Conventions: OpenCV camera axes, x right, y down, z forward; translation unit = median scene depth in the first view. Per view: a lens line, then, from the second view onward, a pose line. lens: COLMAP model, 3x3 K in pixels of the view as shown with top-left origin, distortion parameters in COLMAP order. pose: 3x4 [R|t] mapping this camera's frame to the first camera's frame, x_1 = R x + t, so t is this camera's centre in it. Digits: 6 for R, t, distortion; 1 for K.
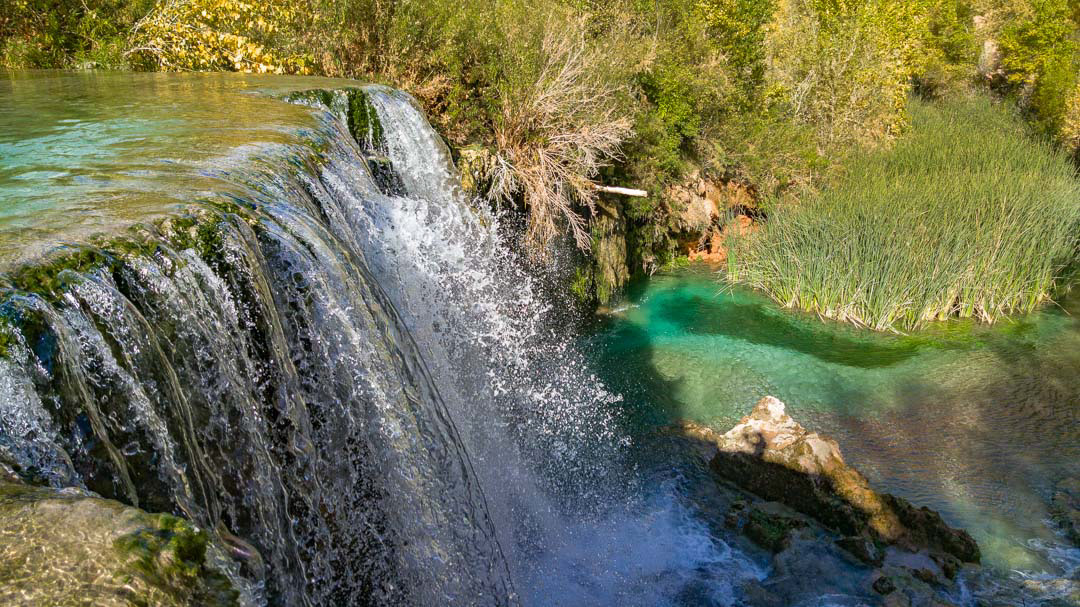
lens RADIAL K [[774.7, 0, 540.0], [0, 774.7, 303.5], [0, 0, 1]] dist [-0.000344, -0.000213]
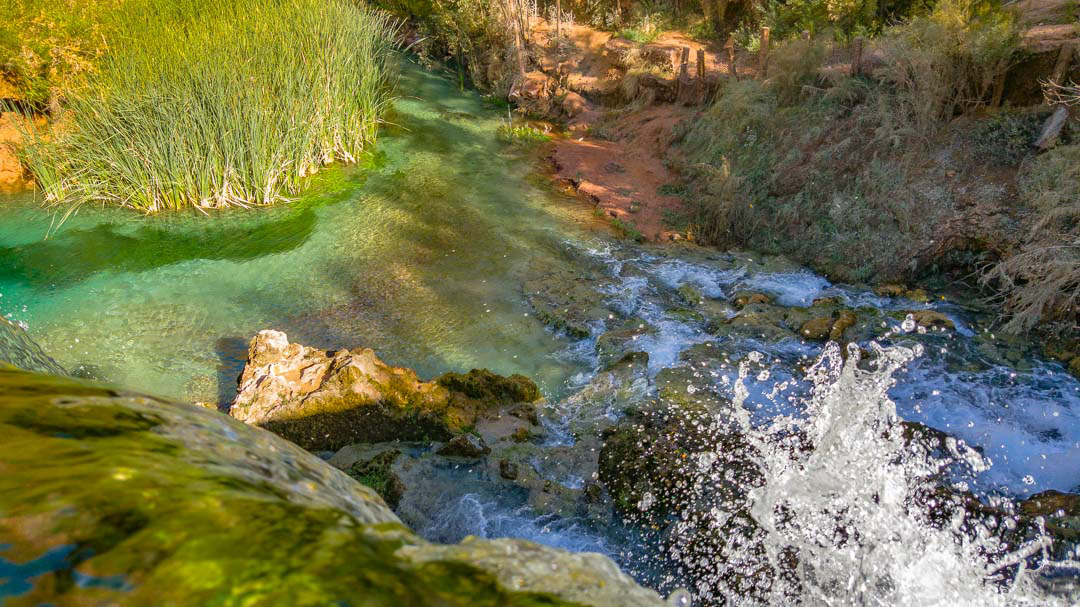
lens RADIAL K [[774.7, 0, 540.0], [0, 774.7, 303.5], [0, 0, 1]] dist [-0.000344, -0.000213]
pose [[0.581482, -0.404924, 0.705631, -0.061847], [0.266235, 0.914292, 0.305270, -0.050992], [-0.768764, 0.010354, 0.639449, 0.181096]]
